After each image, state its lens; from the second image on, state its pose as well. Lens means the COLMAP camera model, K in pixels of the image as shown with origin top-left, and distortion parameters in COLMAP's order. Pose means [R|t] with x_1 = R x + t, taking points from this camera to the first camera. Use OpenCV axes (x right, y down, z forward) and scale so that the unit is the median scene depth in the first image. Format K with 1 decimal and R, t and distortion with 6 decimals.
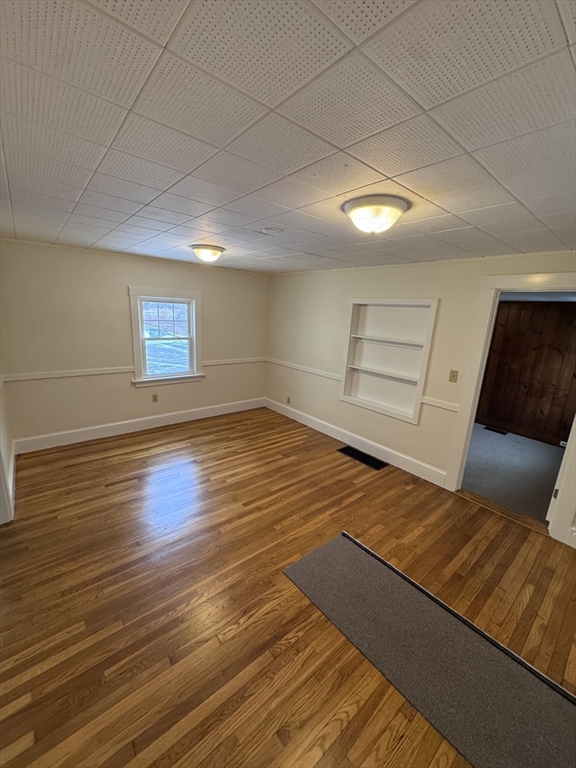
lens RADIAL K [[305.2, 0, 289.4], [0, 305.2, 381.7], [0, 0, 1]] dist [-0.003839, 0.000610]
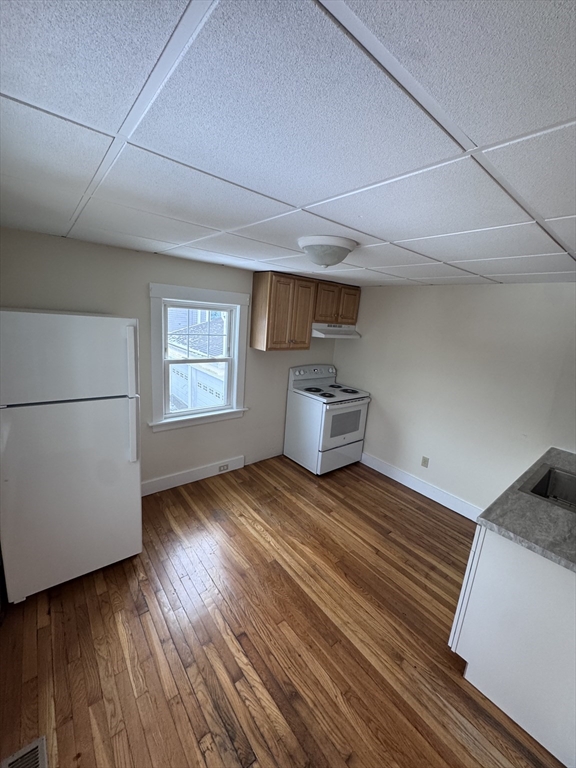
lens RADIAL K [[305.2, 0, 288.4], [0, 305.2, 382.0], [0, 0, 1]] dist [-0.003839, 0.000610]
pose [[0.999360, 0.035777, -0.000420, -0.320847], [-0.035778, 0.999355, -0.003109, -0.158812], [0.000309, 0.003122, 0.999995, 0.501454]]
